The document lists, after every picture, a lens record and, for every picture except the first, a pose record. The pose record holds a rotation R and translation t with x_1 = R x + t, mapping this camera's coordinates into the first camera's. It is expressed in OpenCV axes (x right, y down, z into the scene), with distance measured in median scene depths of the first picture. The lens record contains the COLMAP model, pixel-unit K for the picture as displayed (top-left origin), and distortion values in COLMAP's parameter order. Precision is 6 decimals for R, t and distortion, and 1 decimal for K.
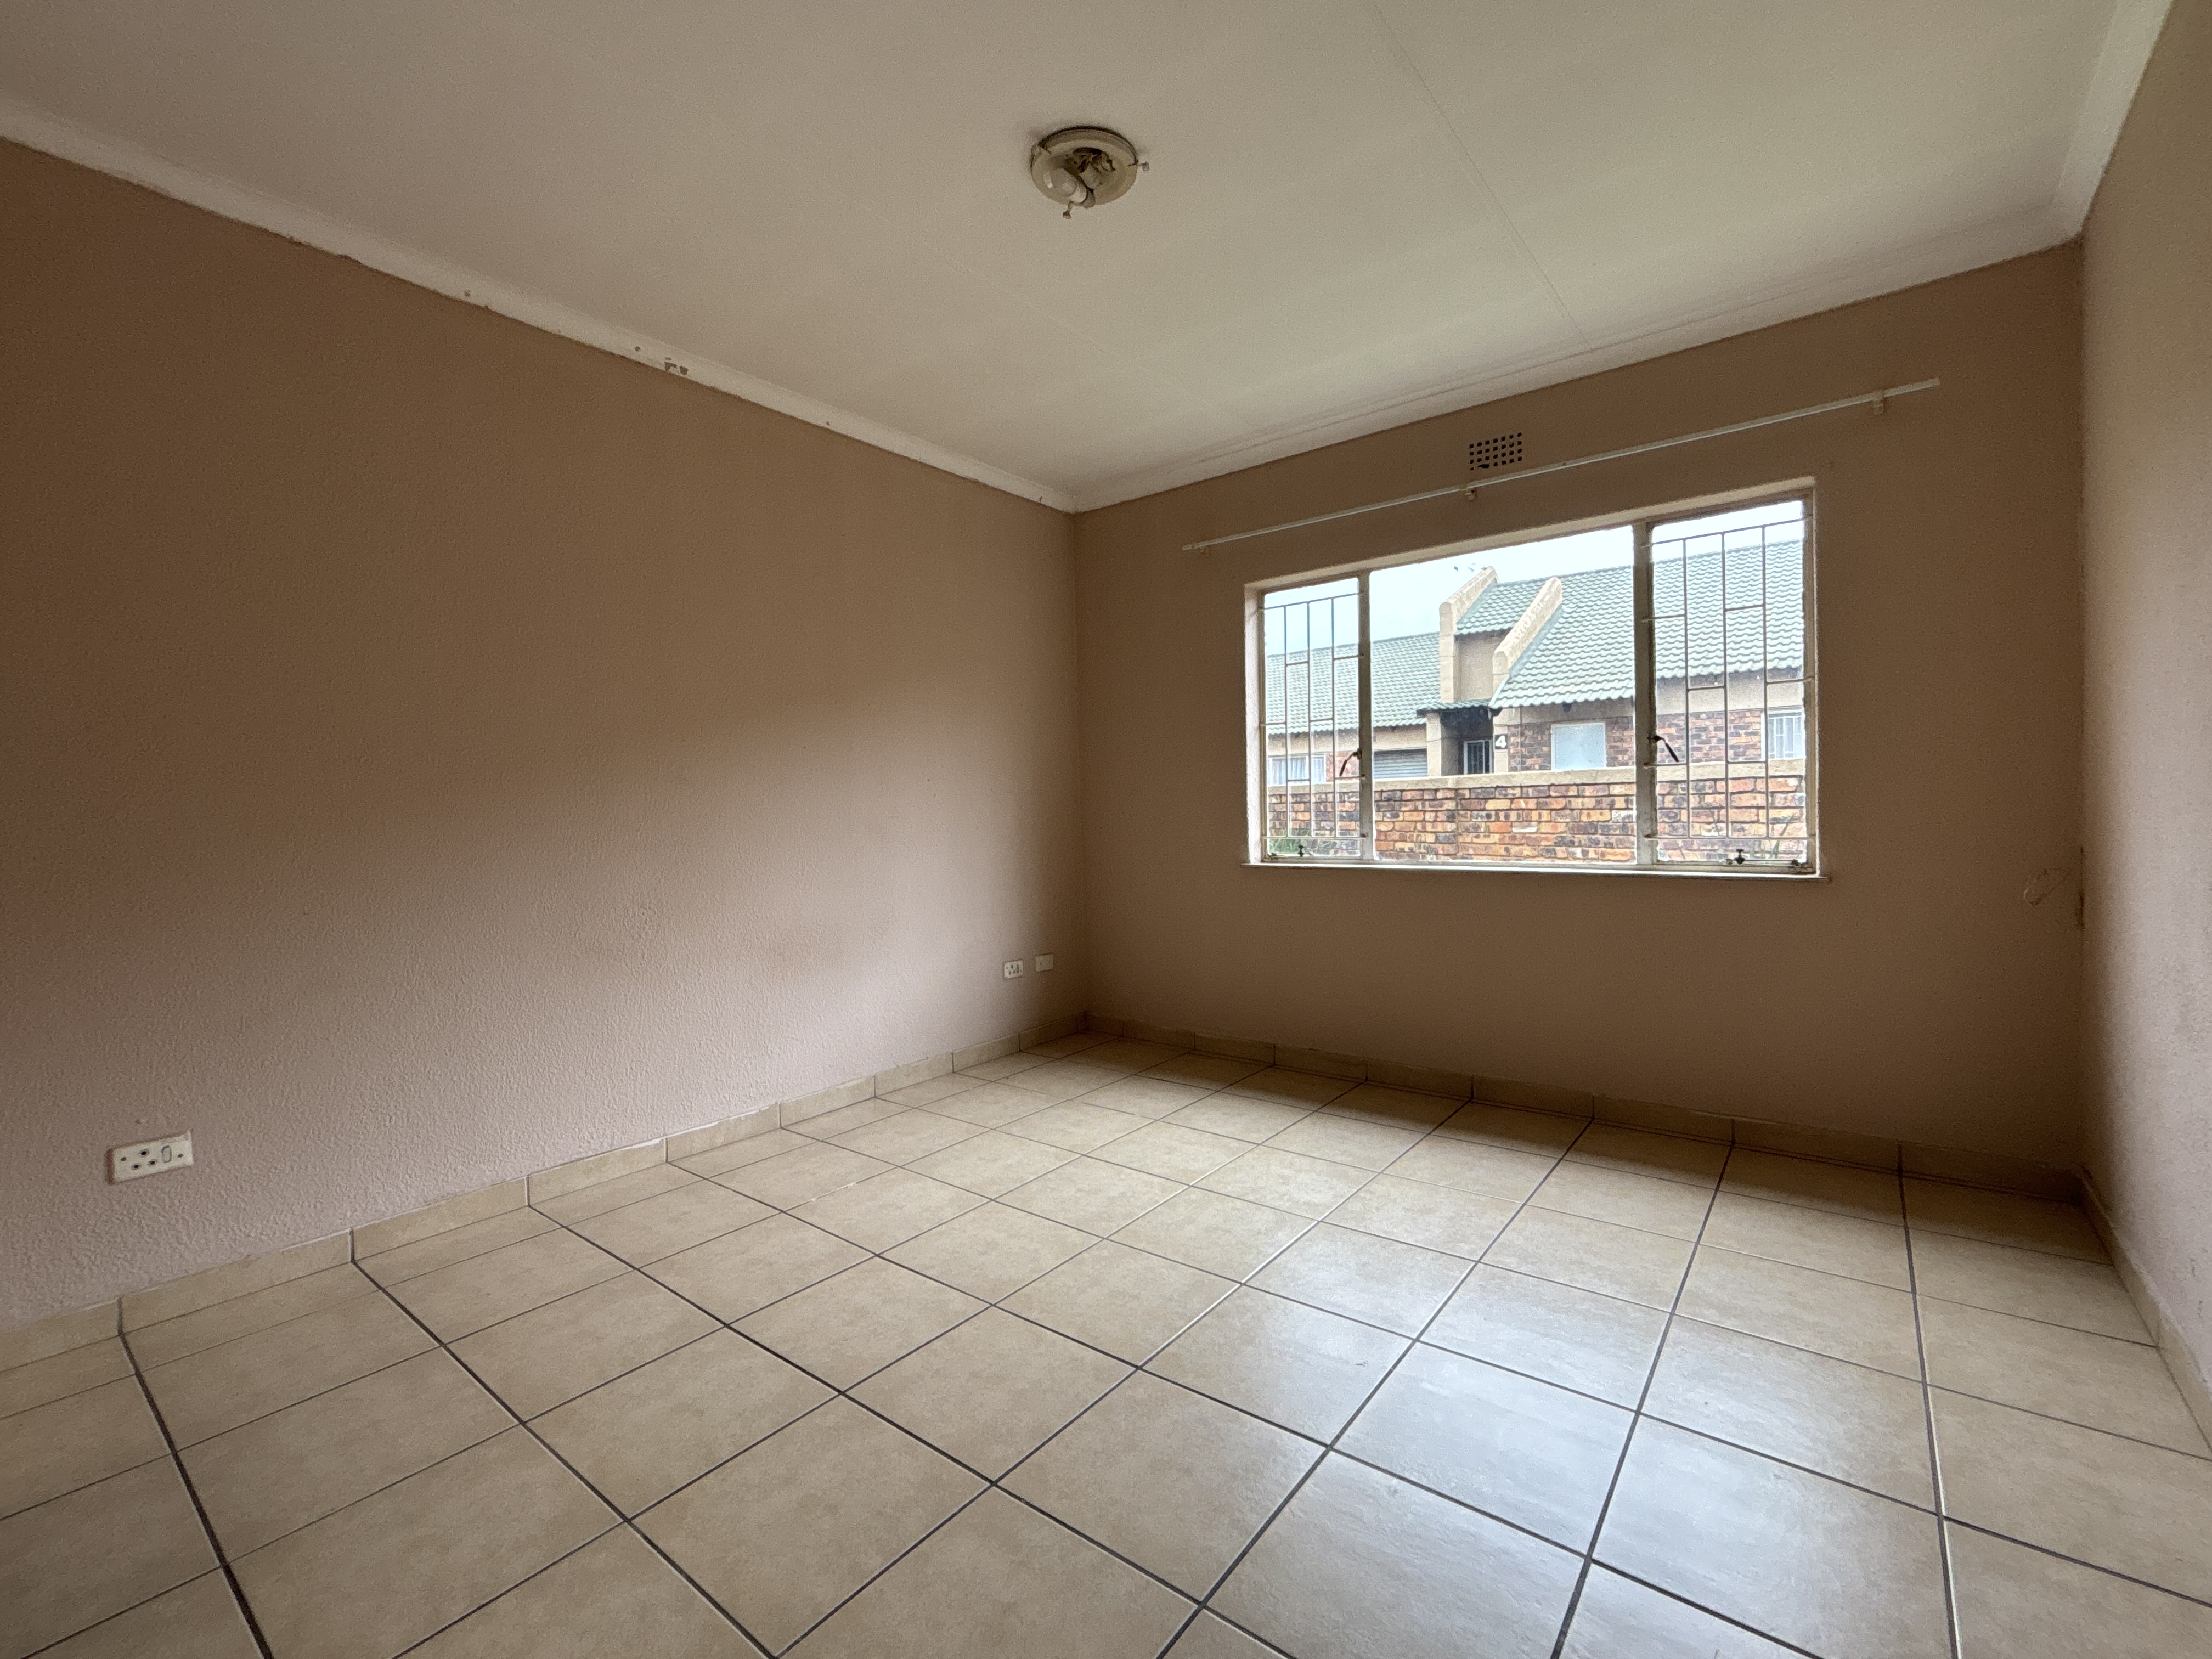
lens RADIAL K [[959.2, 0, 1106.1], [0, 959.2, 823.0], [0, 0, 1]] dist [-0.000054, 0.001124]
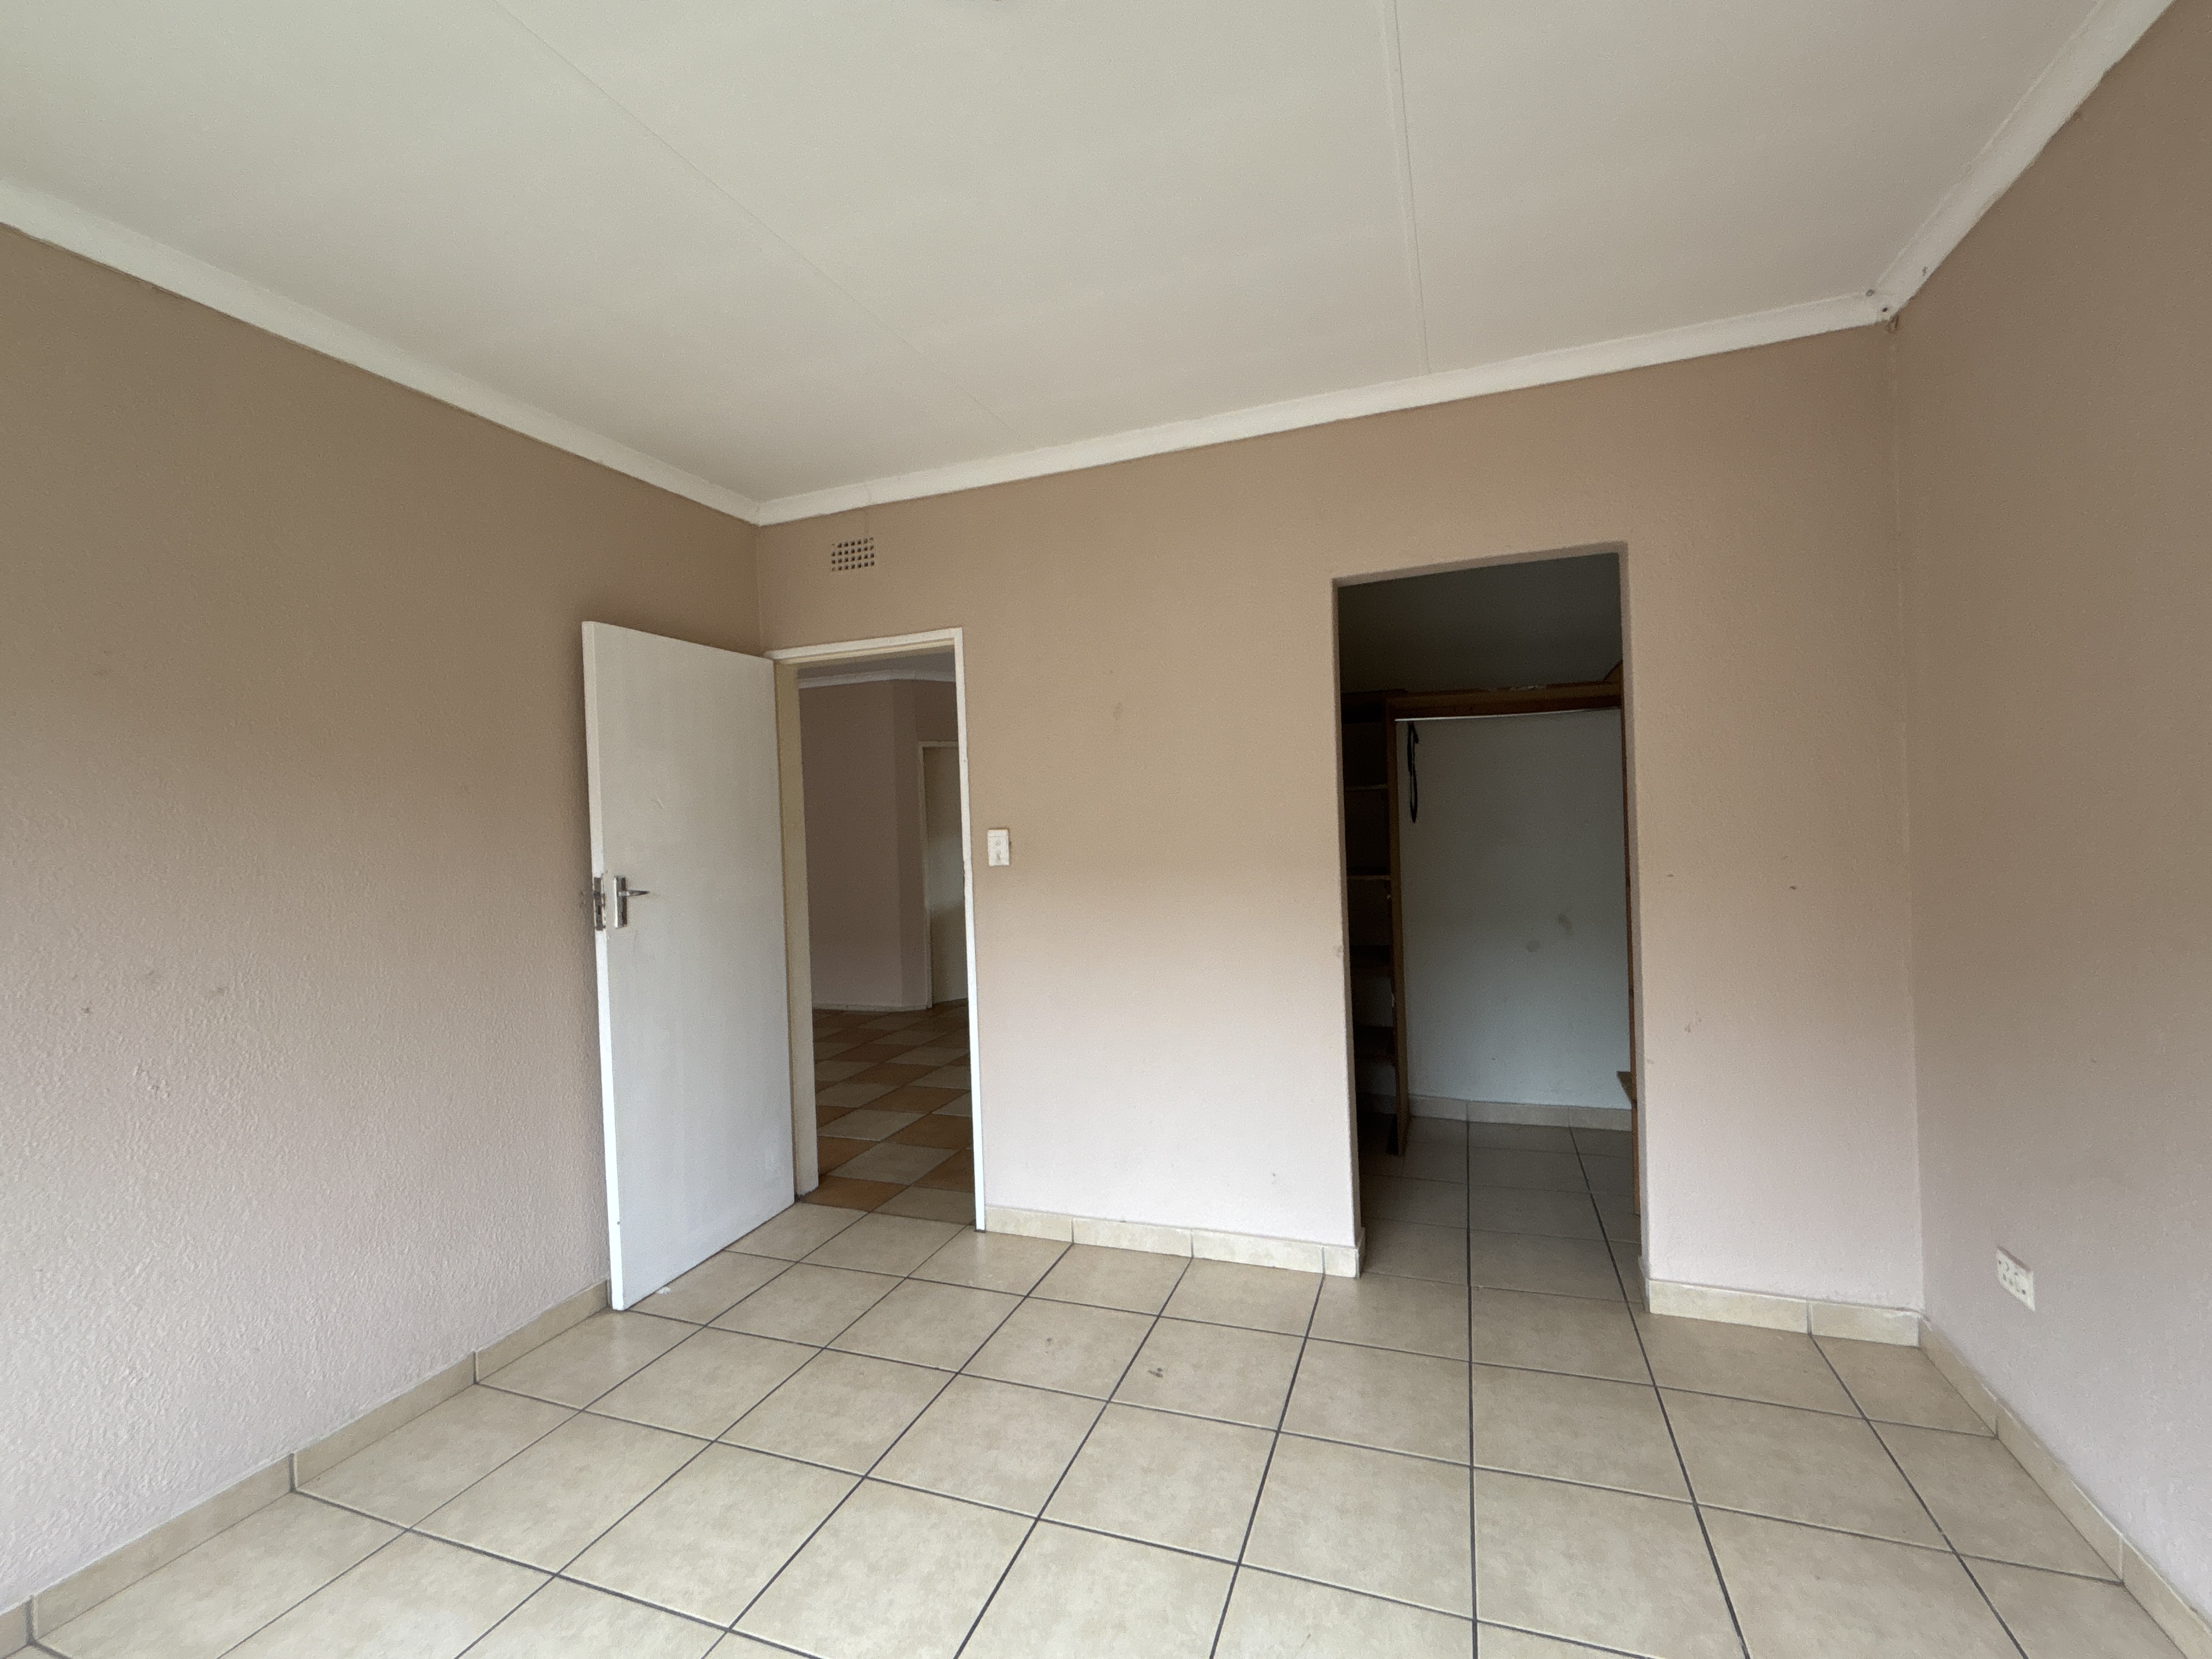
lens RADIAL K [[959.2, 0, 1106.1], [0, 959.2, 823.0], [0, 0, 1]] dist [-0.000054, 0.001124]
pose [[-0.950630, 0.060002, -0.304471, 0.064103], [0.055178, 0.998178, 0.024435, -0.115484], [0.305382, 0.006429, -0.952208, 1.201505]]
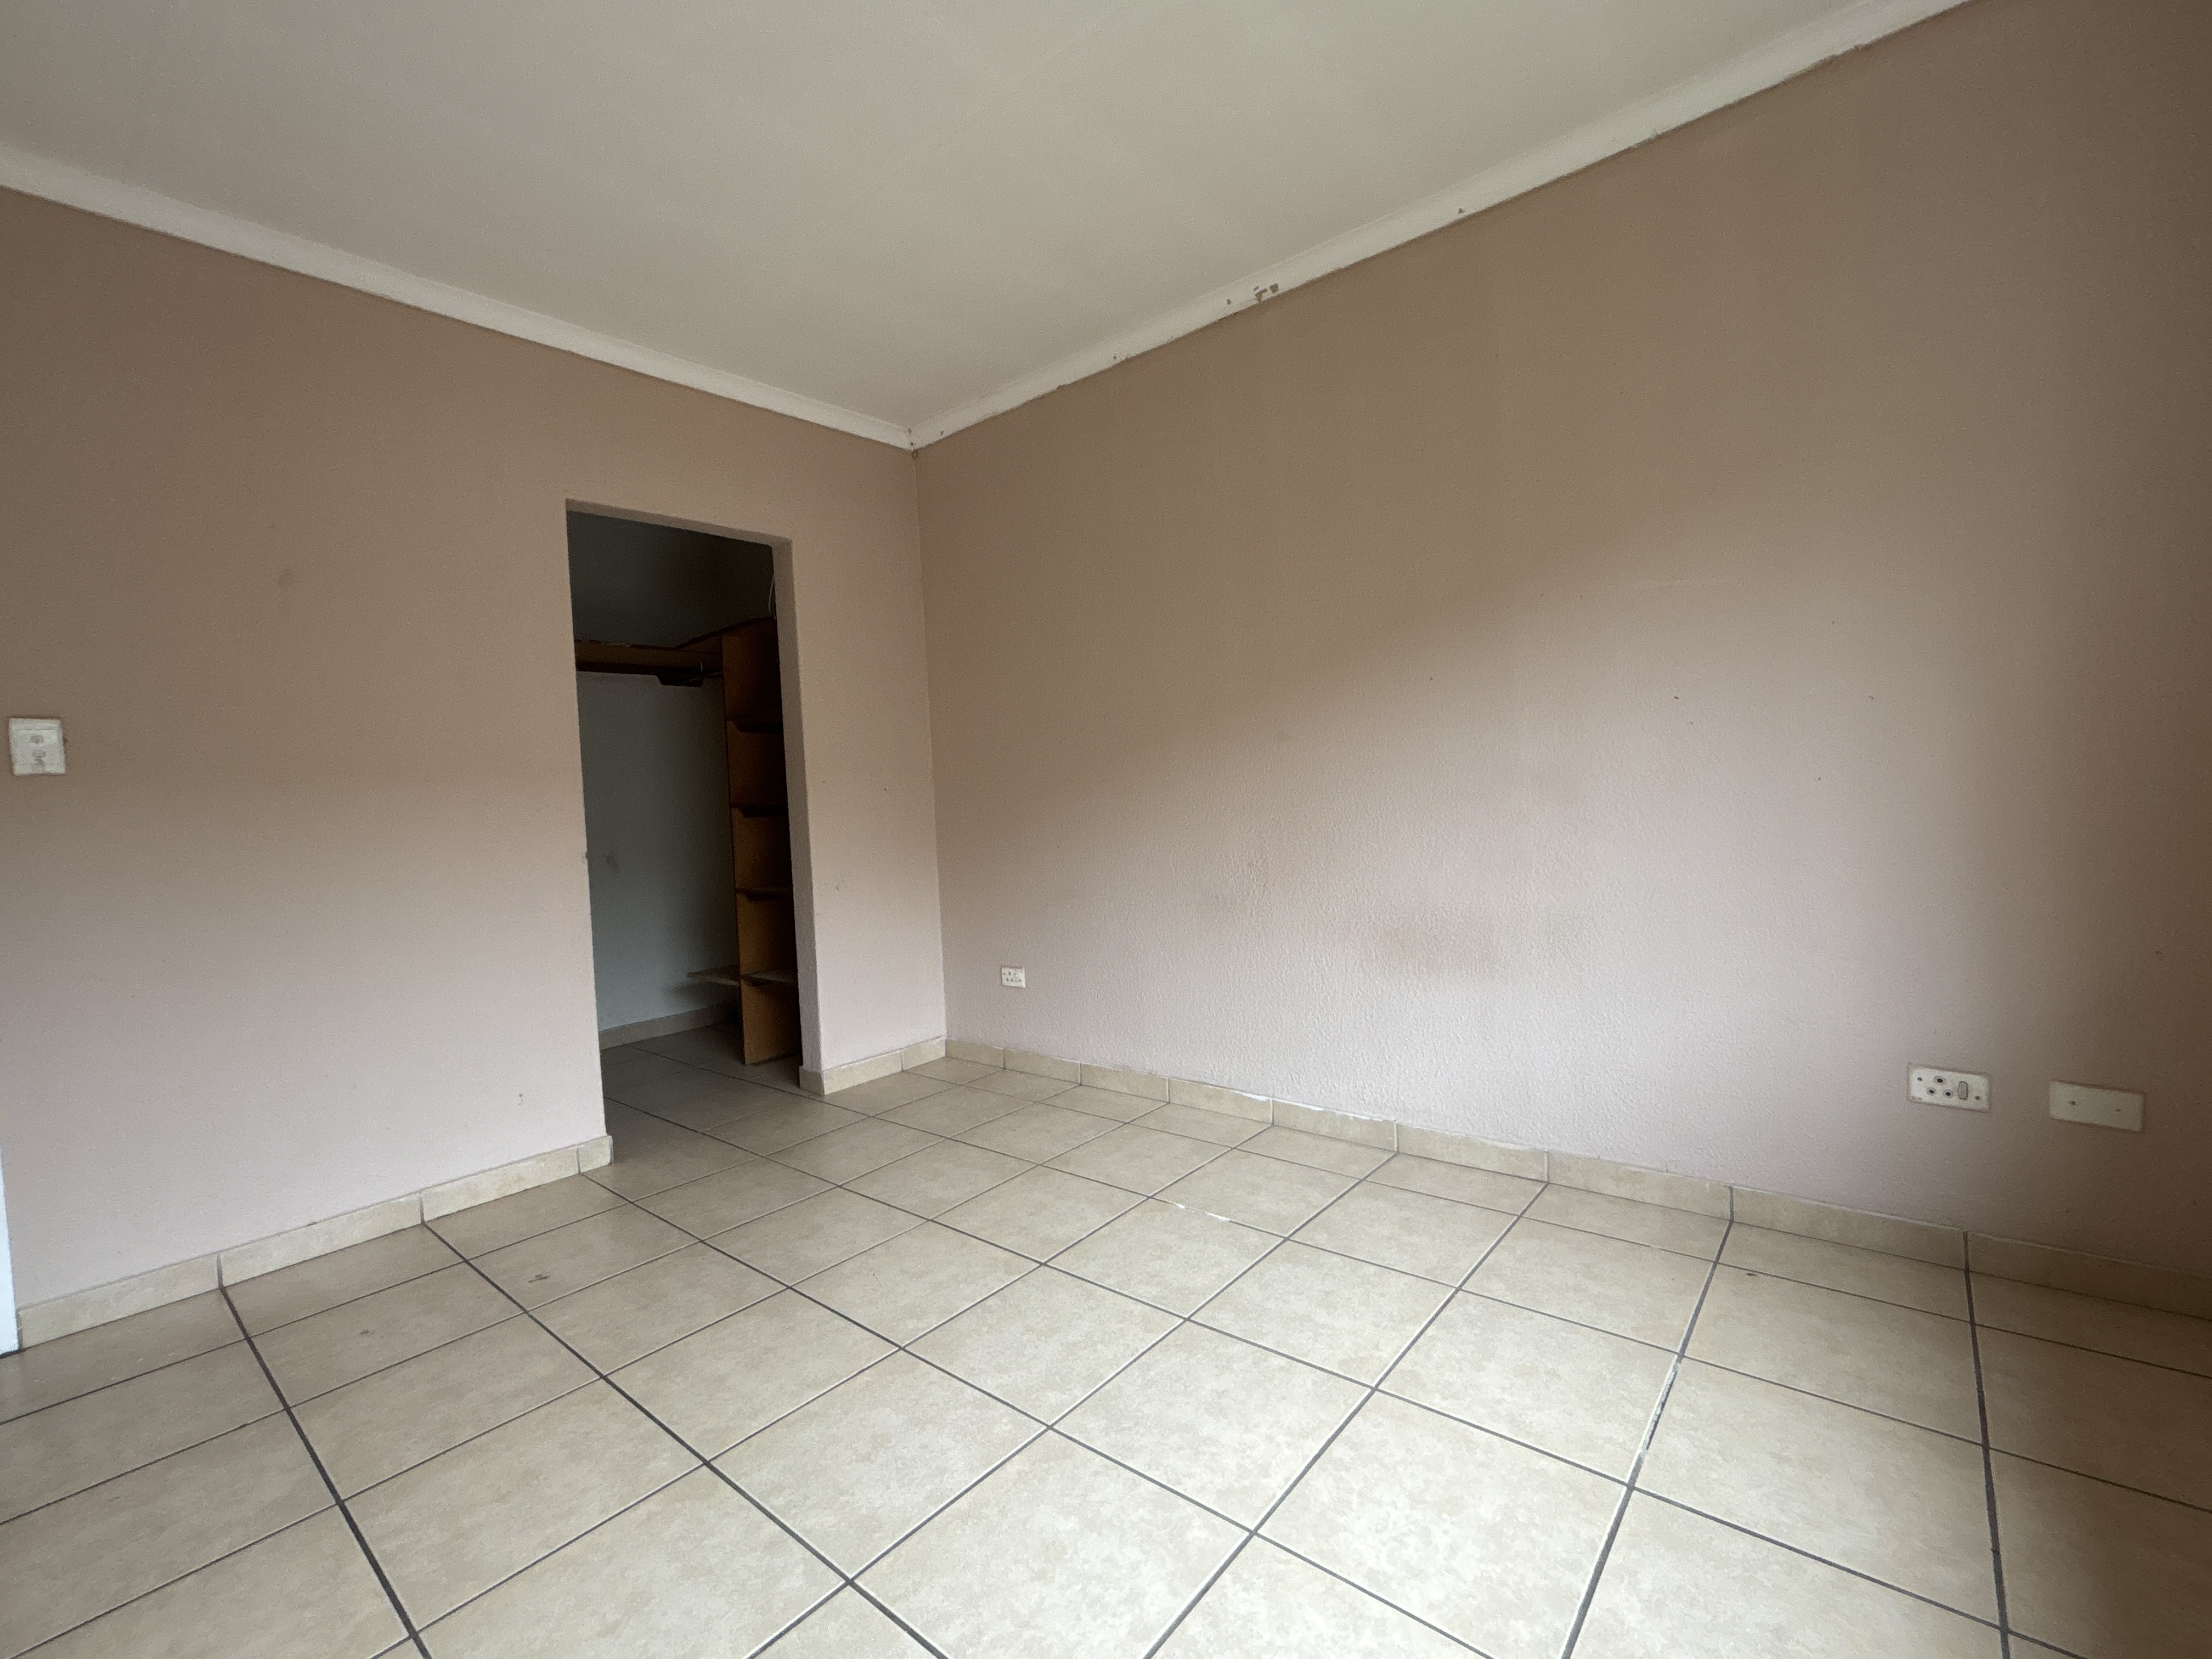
lens RADIAL K [[959.2, 0, 1106.1], [0, 959.2, 823.0], [0, 0, 1]] dist [-0.000054, 0.001124]
pose [[-0.033707, 0.057406, -0.997782, 0.554701], [0.034221, 0.997830, 0.056252, -0.020350], [0.998846, -0.032249, -0.035599, 0.931679]]
